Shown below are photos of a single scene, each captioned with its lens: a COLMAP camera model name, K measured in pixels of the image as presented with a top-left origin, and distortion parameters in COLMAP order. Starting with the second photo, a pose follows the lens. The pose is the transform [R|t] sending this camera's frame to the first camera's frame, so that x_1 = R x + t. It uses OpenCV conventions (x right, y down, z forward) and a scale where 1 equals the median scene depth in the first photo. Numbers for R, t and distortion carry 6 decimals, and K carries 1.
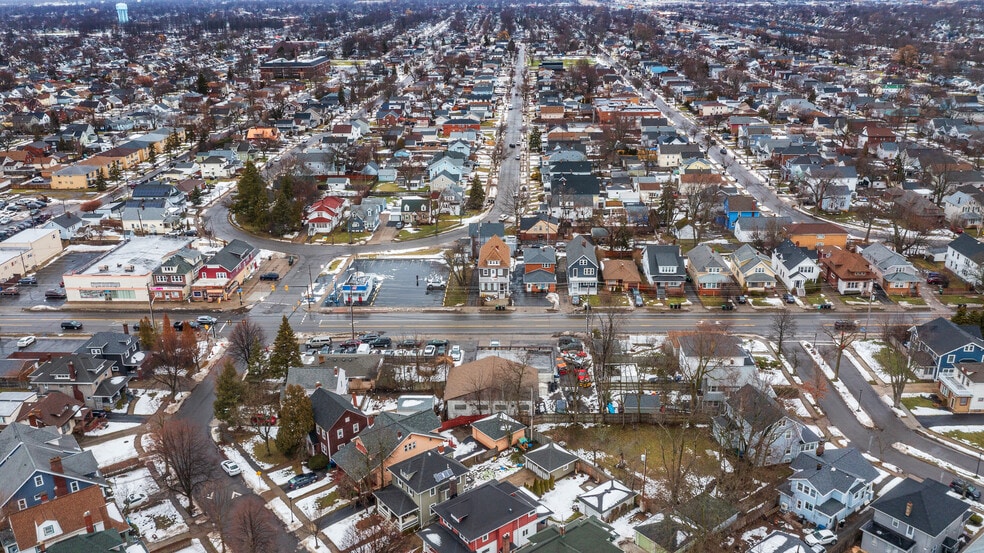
lens RADIAL K [[805.5, 0, 492.0], [0, 805.5, 276.5], [0, 0, 1]] dist [-0.008287, -0.000975]
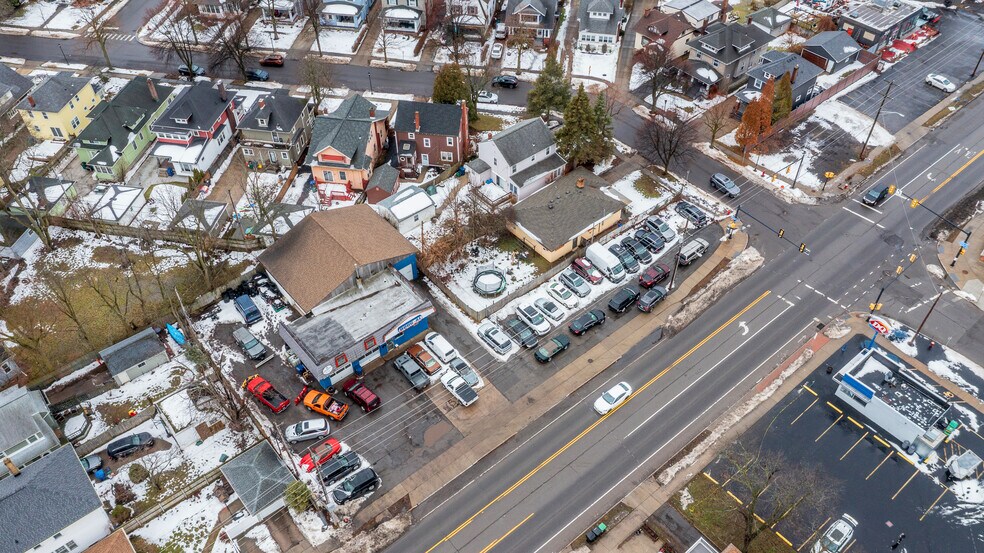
lens RADIAL K [[779.3, 0, 490.9], [0, 779.3, 280.4], [0, 0, 1]] dist [-0.009481, 0.005770]
pose [[-0.743874, 0.493751, -0.450401, 0.225107], [-0.207335, 0.470184, 0.857869, -0.480651], [0.635345, 0.731530, -0.247386, 1.304535]]
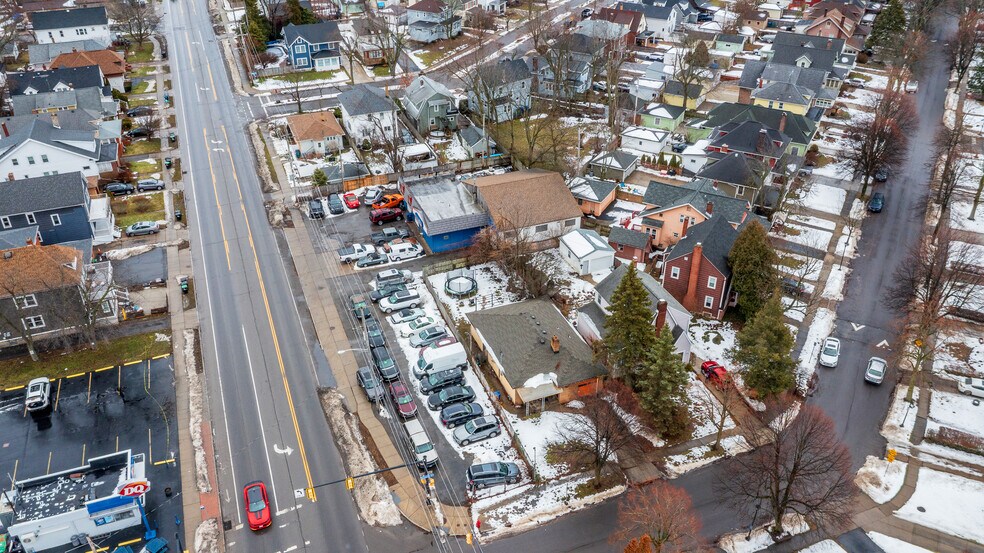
lens RADIAL K [[785.8, 0, 491.7], [0, 785.8, 266.0], [0, 0, 1]] dist [-0.003562, -0.001424]
pose [[-0.391248, -0.467909, 0.792456, -0.654628], [0.327156, 0.734133, 0.594994, -0.295898], [-0.860171, 0.492047, -0.134149, 1.192479]]
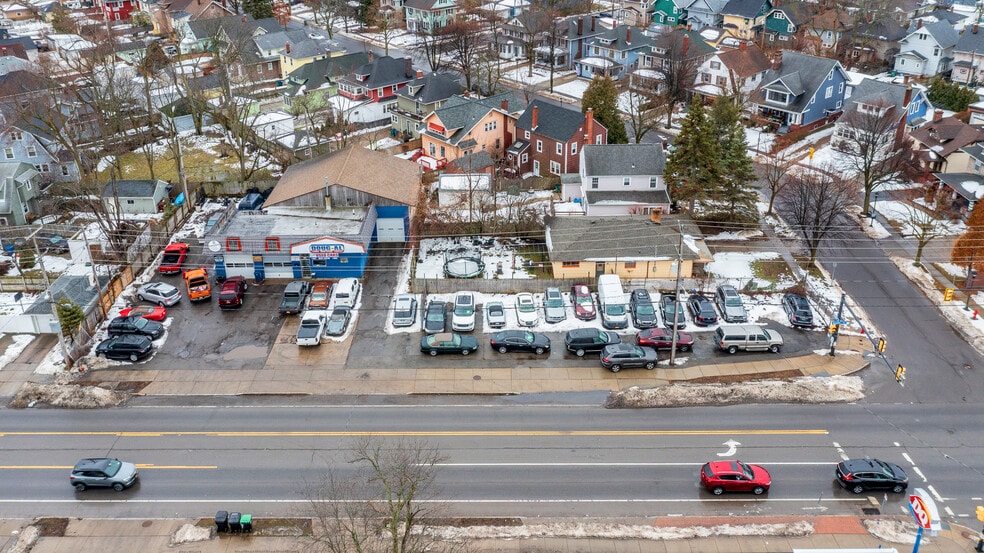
lens RADIAL K [[799.4, 0, 474.0], [0, 799.4, 198.2], [0, 0, 1]] dist [-0.005672, 0.001669]
pose [[-0.999120, 0.041622, -0.005150, -0.098445], [0.026776, 0.727565, 0.685516, -0.297211], [0.032280, 0.684775, -0.728039, 1.510428]]
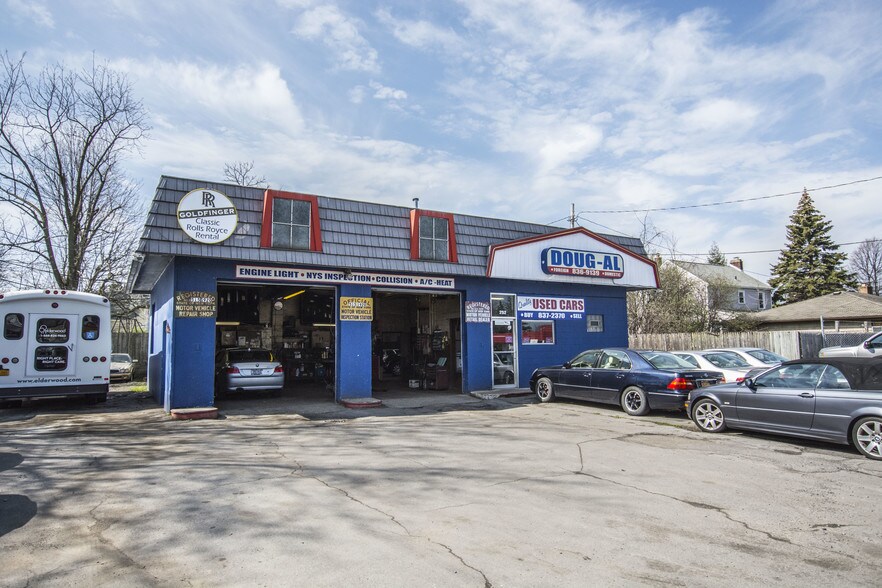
lens RADIAL K [[564.1, 0, 441.0], [0, 564.1, 294.0], [0, 0, 1]] dist [-0.000162, 0.000249]
pose [[-0.832540, -0.027517, -0.553281, 0.097999], [-0.163064, 0.966689, 0.197290, 0.090913], [0.529422, 0.254472, -0.809294, 1.215427]]
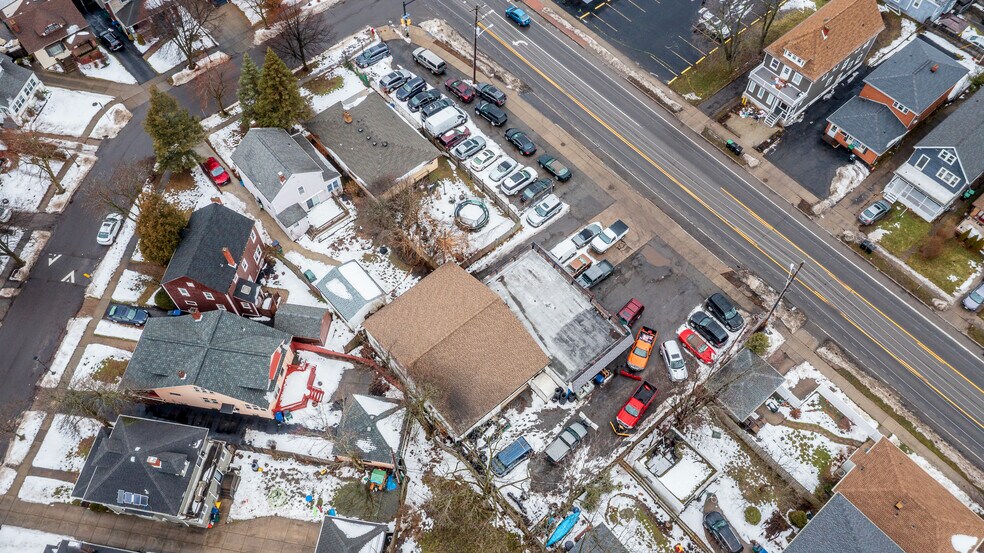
lens RADIAL K [[781.5, 0, 492.0], [0, 781.5, 276.5], [0, 0, 1]] dist [-0.000242, 0.002930]
pose [[0.677999, 0.633276, -0.373200, 0.205983], [-0.255823, 0.679260, 0.687866, -0.304835], [0.689109, -0.370900, 0.622545, 0.701381]]
